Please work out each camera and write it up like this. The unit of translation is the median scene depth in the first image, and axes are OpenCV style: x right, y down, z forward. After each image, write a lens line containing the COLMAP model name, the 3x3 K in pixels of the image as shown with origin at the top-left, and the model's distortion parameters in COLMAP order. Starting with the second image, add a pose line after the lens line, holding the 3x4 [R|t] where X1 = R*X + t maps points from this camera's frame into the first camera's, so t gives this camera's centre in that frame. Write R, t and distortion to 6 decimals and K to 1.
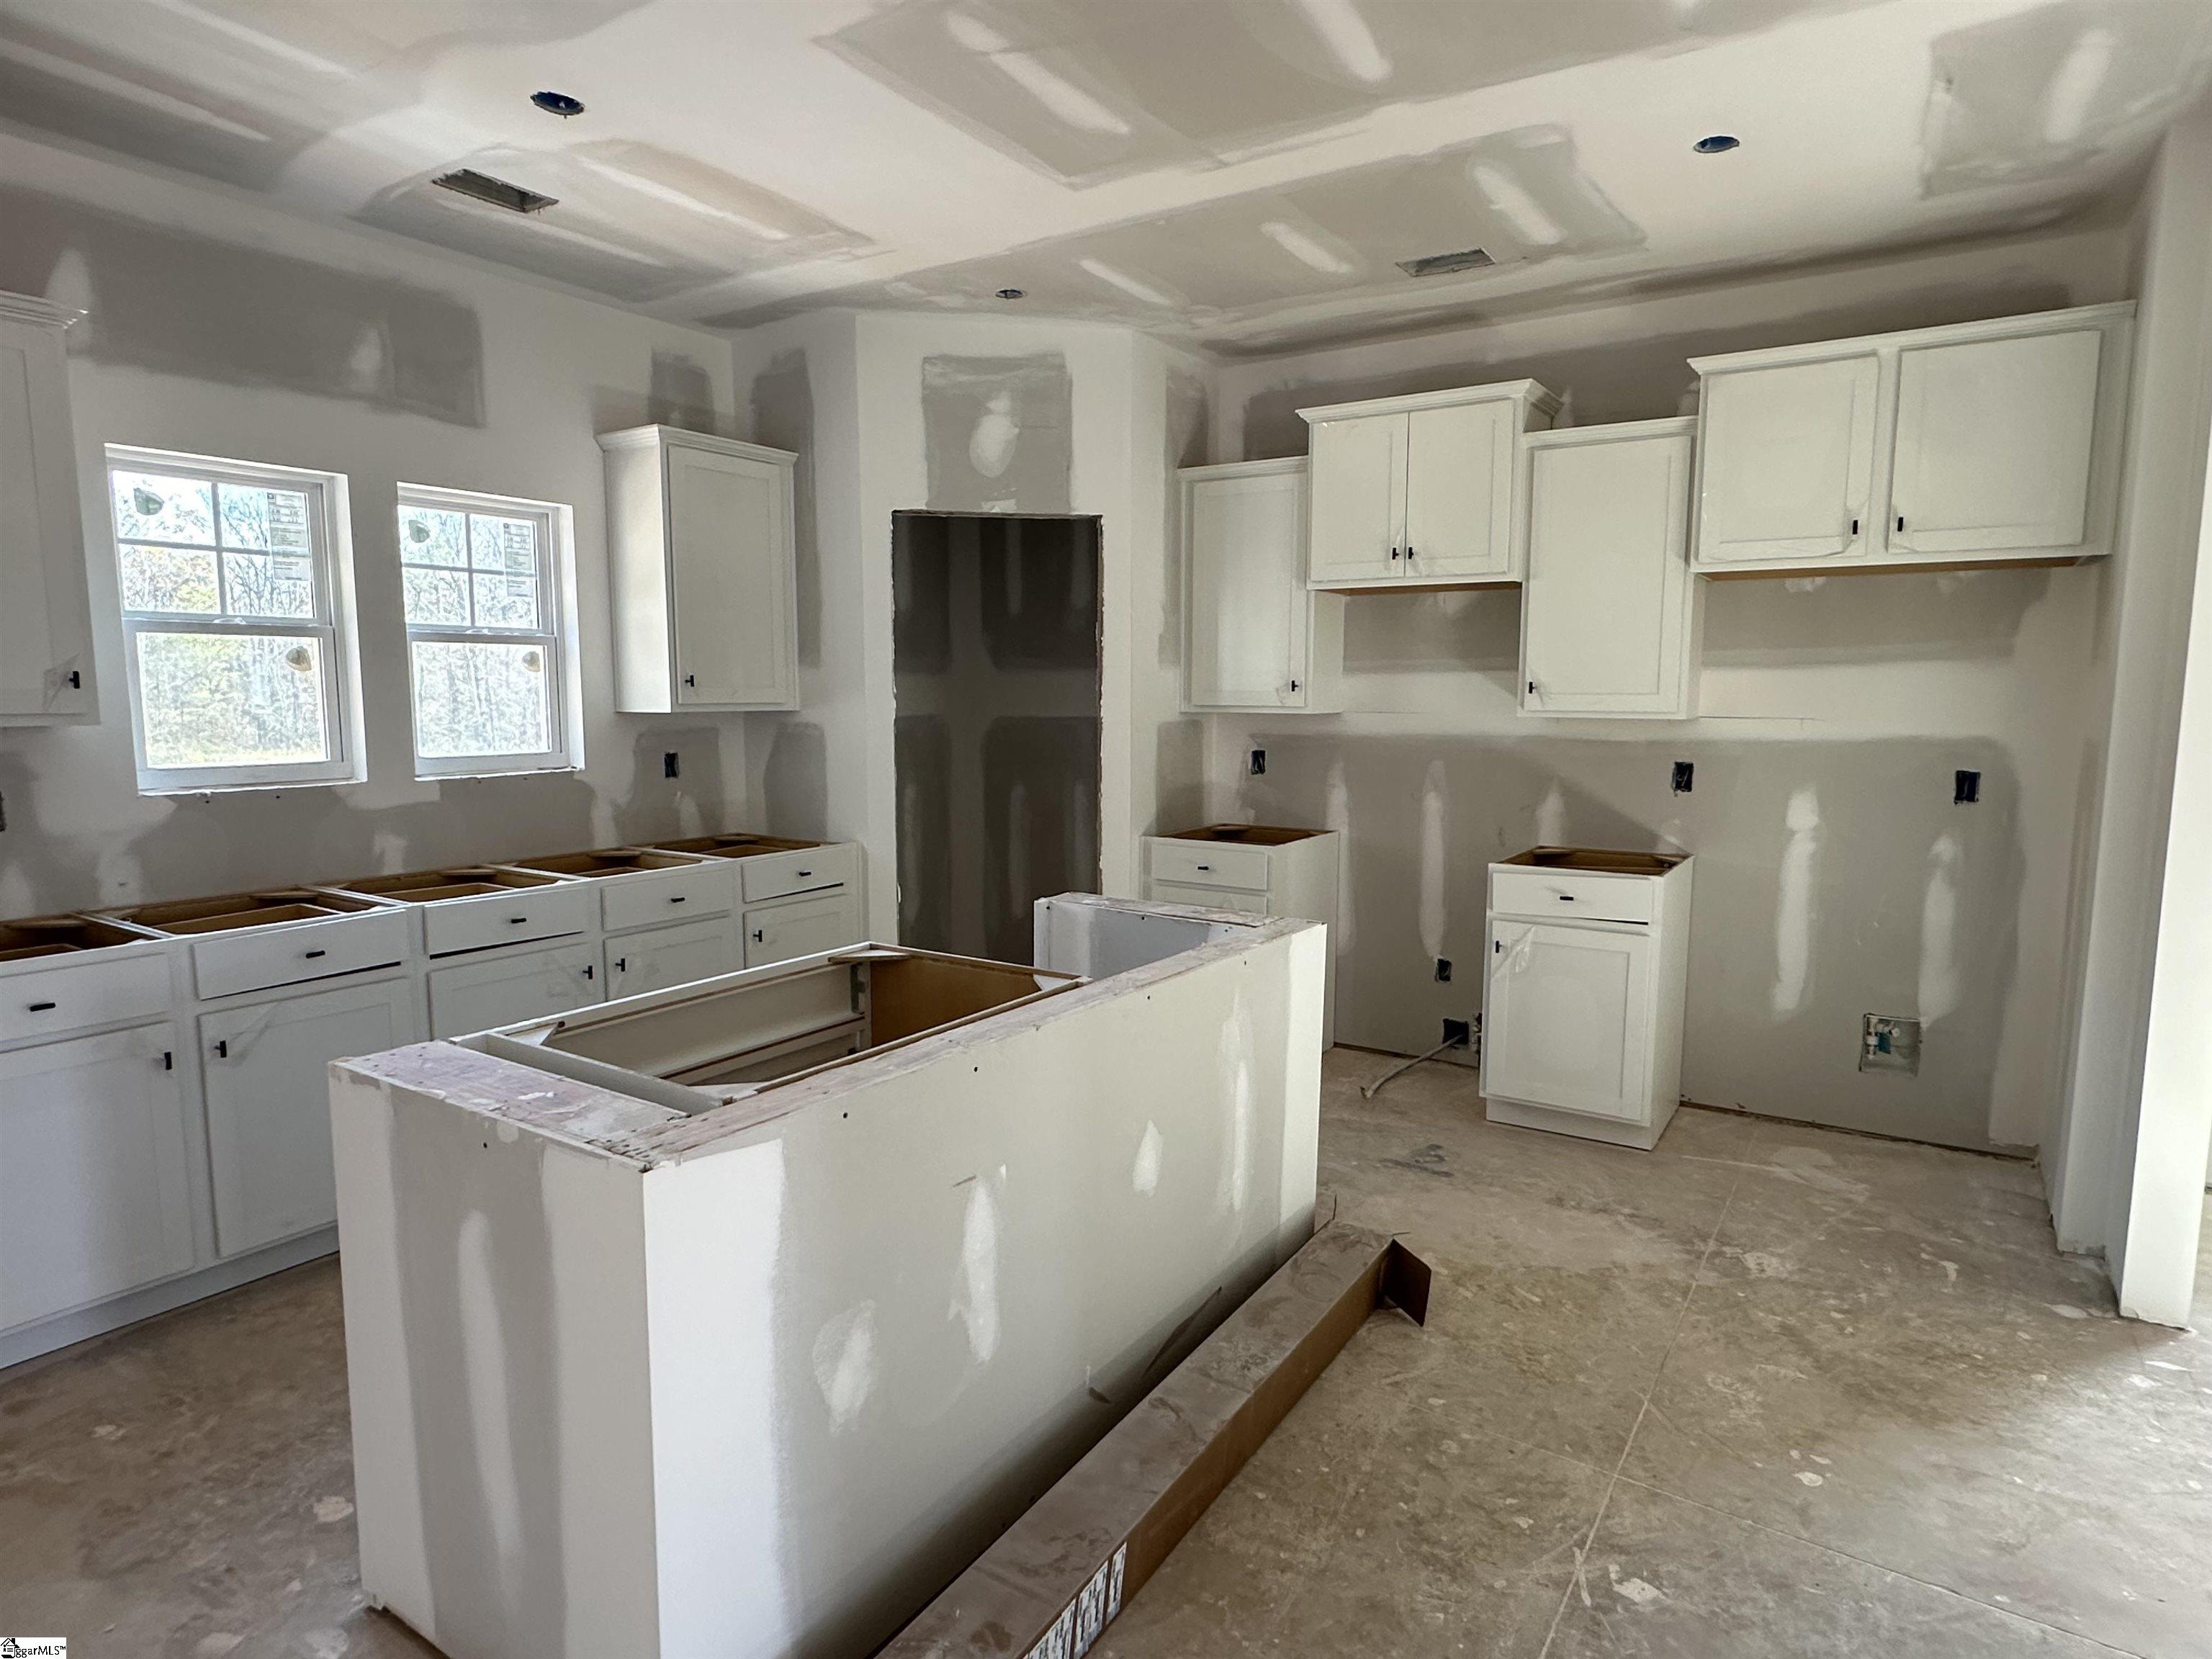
lens RADIAL K [[1250.3, 0, 1100.6], [0, 1250.3, 834.2], [0, 0, 1]] dist [-0.002702, 0.001308]
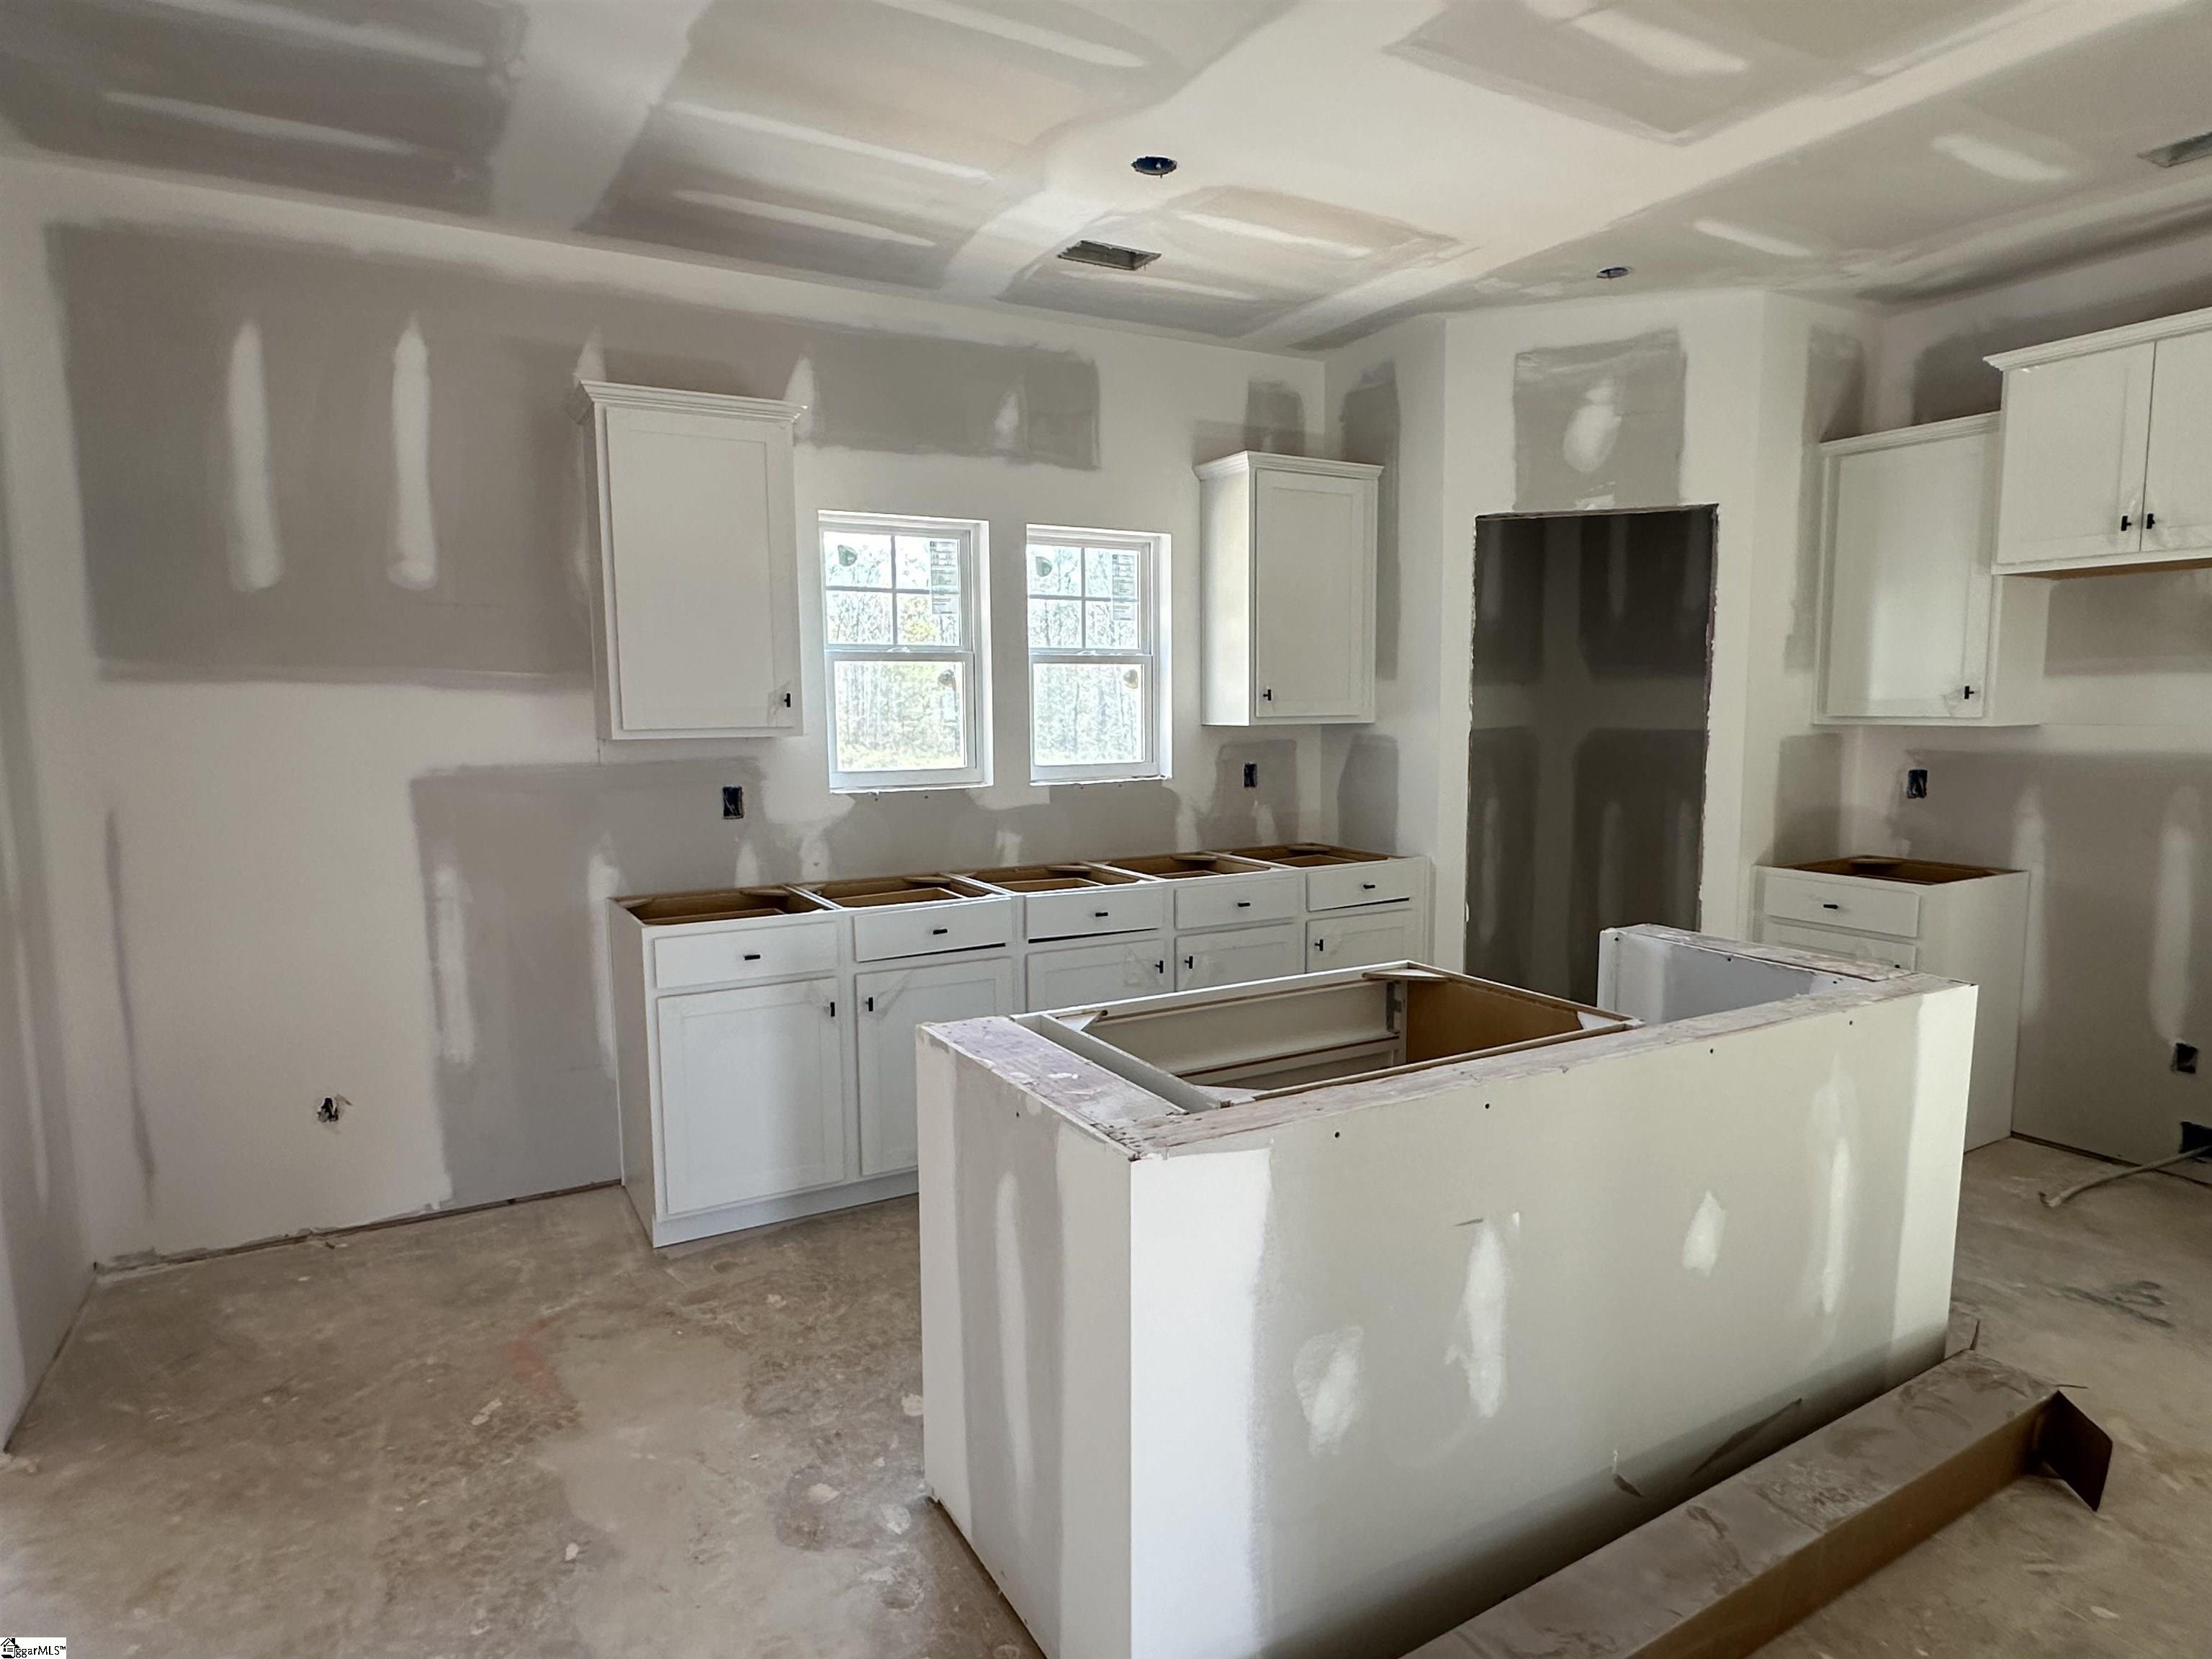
lens RADIAL K [[1252.6, 0, 1112.4], [0, 1252.6, 839.4], [0, 0, 1]] dist [-0.003563, 0.001503]
pose [[0.892200, 0.040436, -0.449826, 0.033996], [-0.042719, 0.999074, 0.005078, -0.002748], [0.449615, 0.014685, 0.893102, 0.015080]]
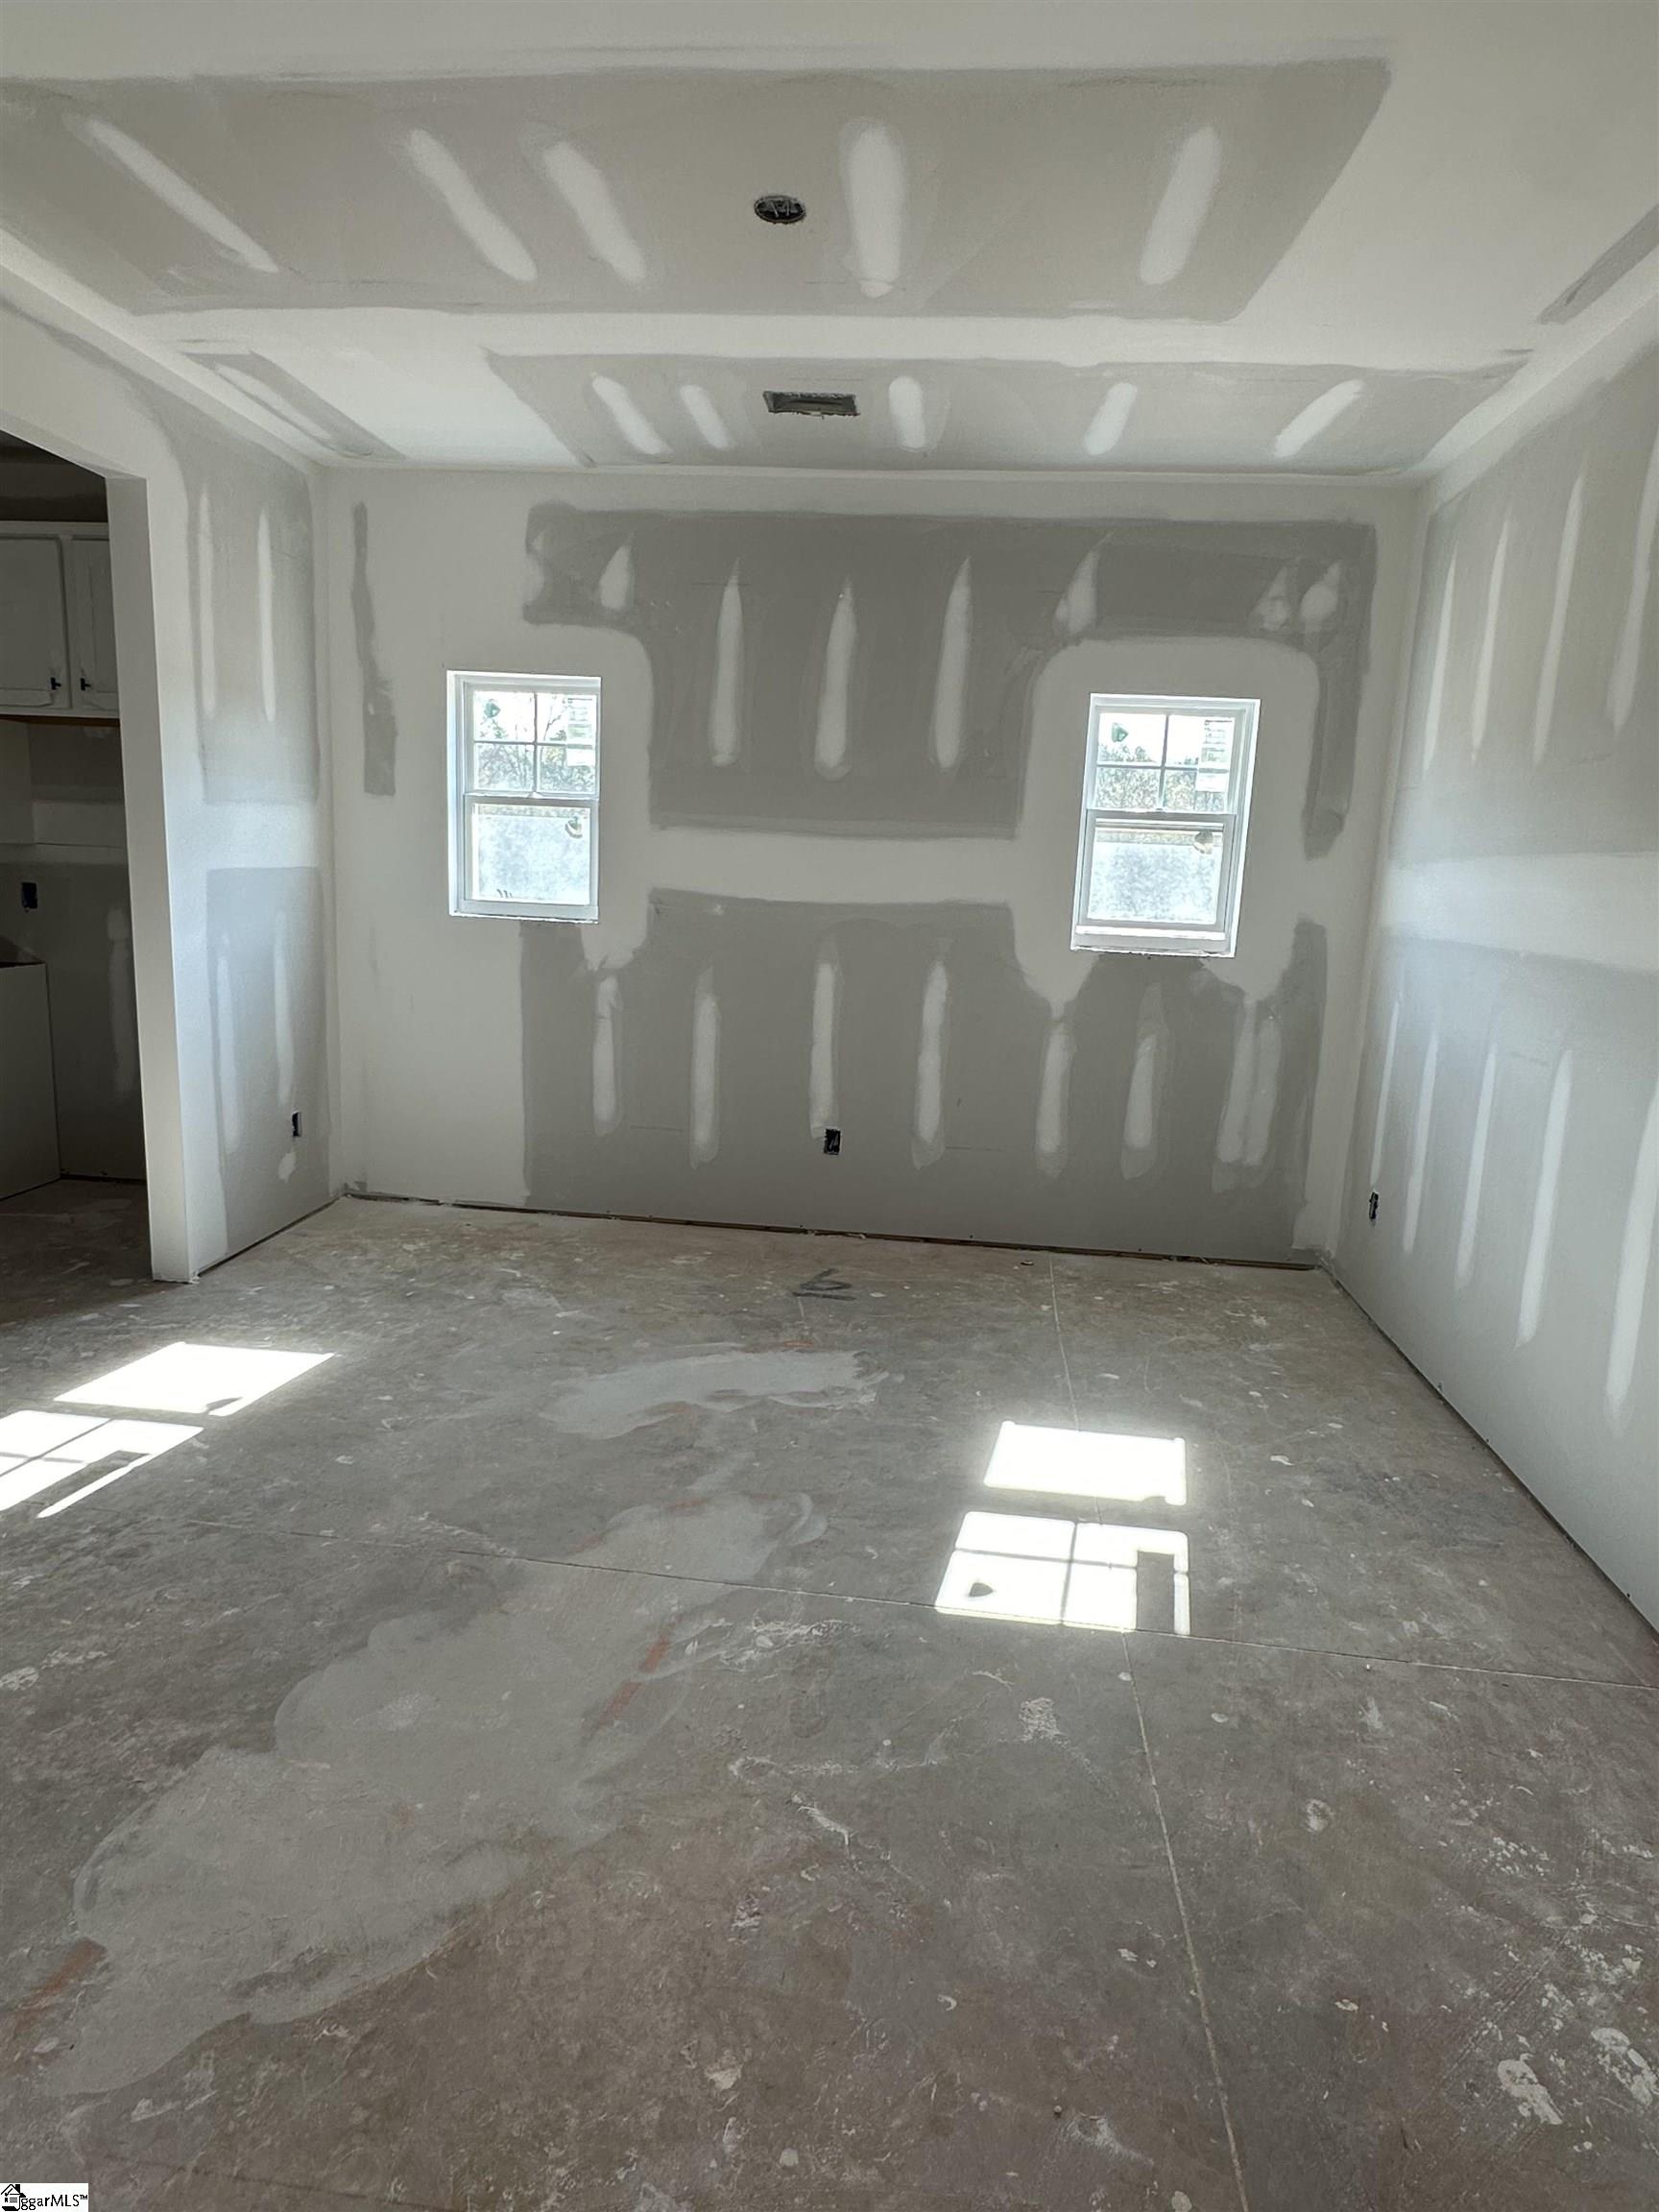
lens RADIAL K [[1250.3, 0, 829.5], [0, 1250.3, 1106.0], [0, 0, 1]] dist [-0.002702, 0.001308]
pose [[0.882333, -0.052042, 0.467739, 0.658744], [0.009173, 0.995580, 0.093468, 0.054593], [-0.470536, -0.078180, 0.878911, -0.440648]]
